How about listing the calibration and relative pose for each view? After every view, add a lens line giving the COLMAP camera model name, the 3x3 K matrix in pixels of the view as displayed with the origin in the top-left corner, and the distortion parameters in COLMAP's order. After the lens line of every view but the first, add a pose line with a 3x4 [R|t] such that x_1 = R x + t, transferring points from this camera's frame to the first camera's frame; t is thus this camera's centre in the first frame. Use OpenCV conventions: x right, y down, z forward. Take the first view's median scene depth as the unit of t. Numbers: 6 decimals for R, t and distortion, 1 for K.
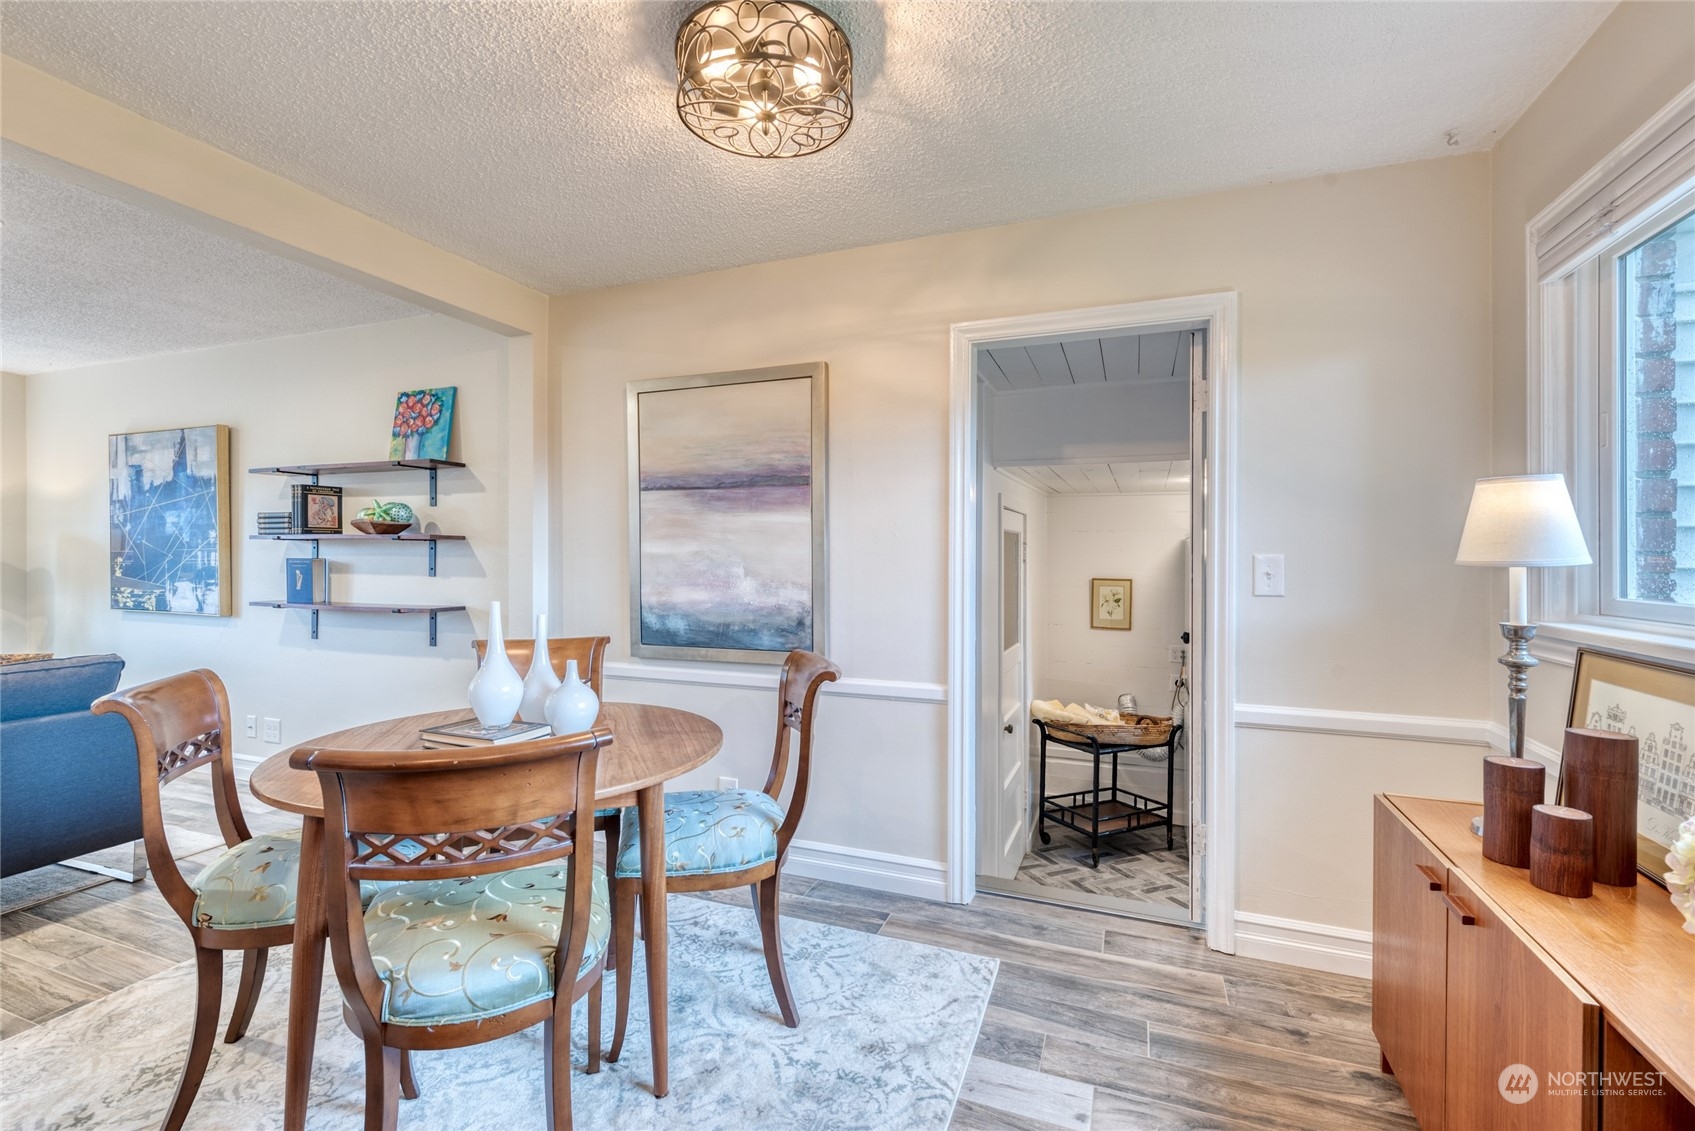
lens RADIAL K [[738.9, 0, 852.9], [0, 738.9, 559.1], [0, 0, 1]] dist [0.013658, -0.006193]
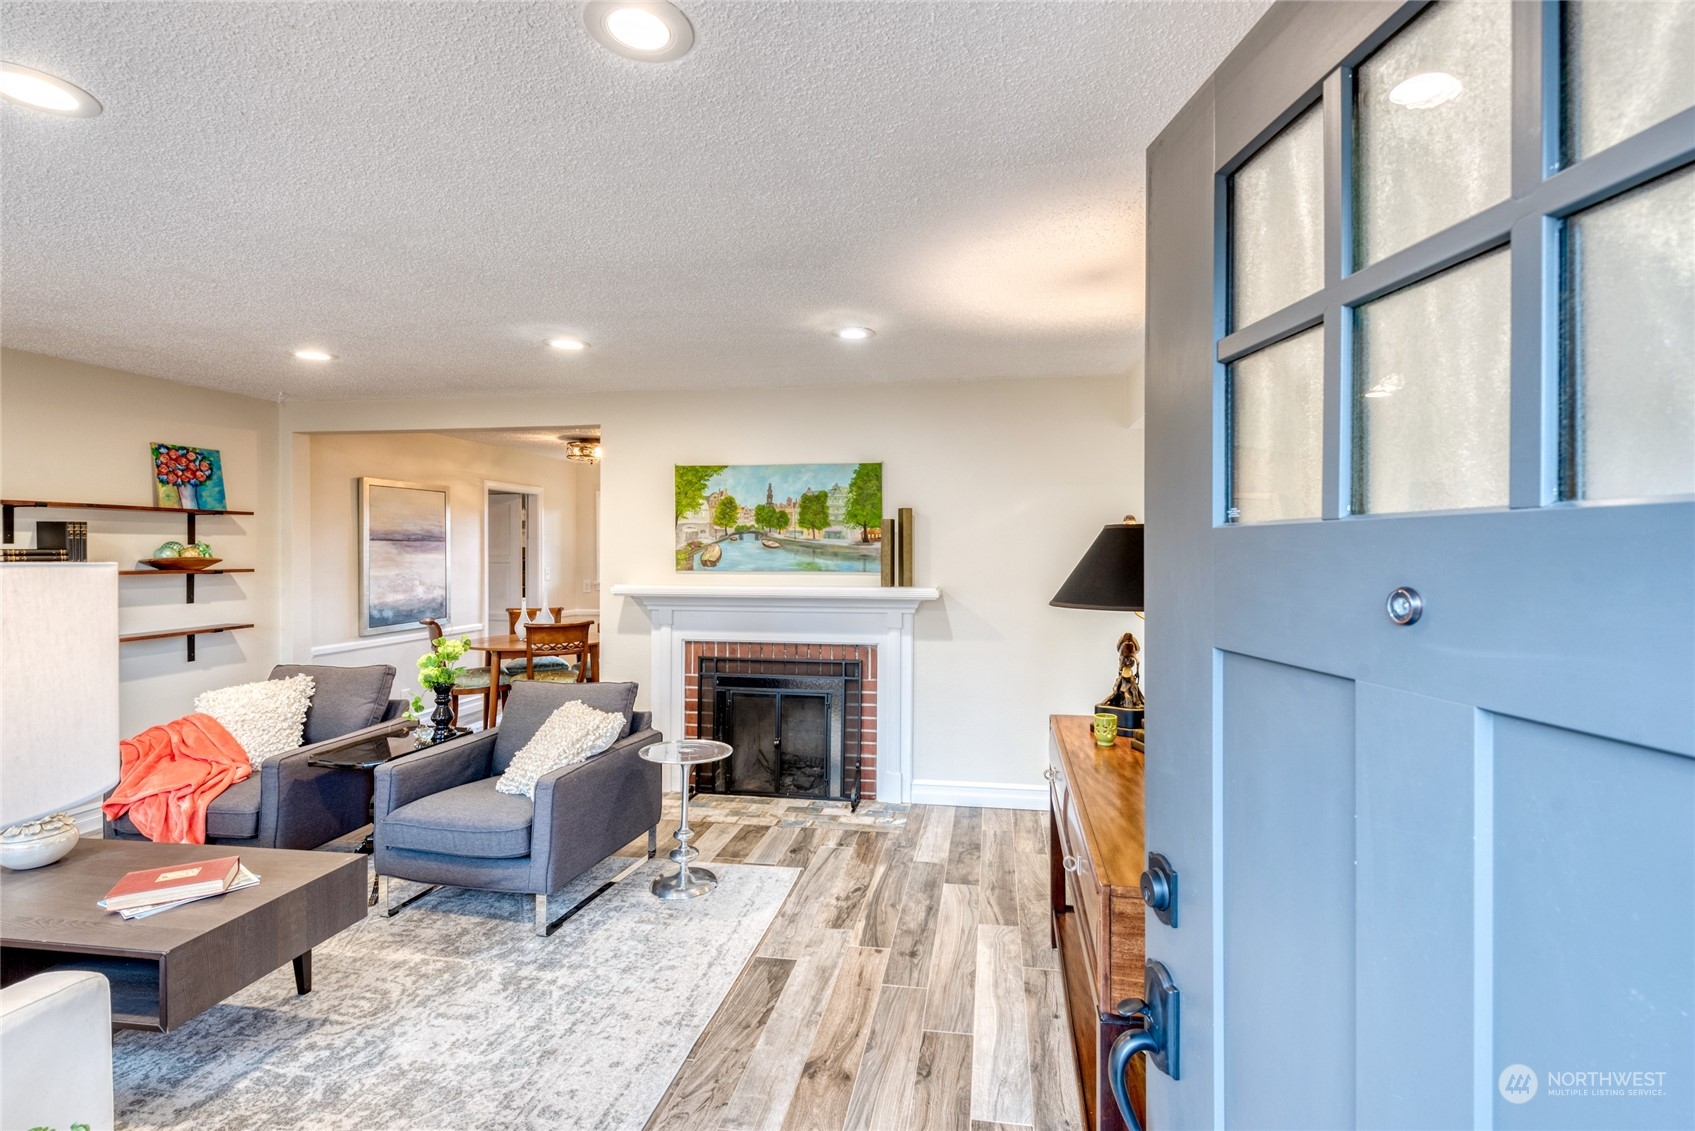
lens RADIAL K [[738.9, 0, 869.7], [0, 738.9, 548.4], [0, 0, 1]] dist [0.013658, -0.006193]
pose [[-0.204087, -0.000228, 0.978953, -2.257517], [0.008212, 0.999964, 0.001945, -0.067231], [-0.978918, 0.008436, -0.204078, 0.195722]]
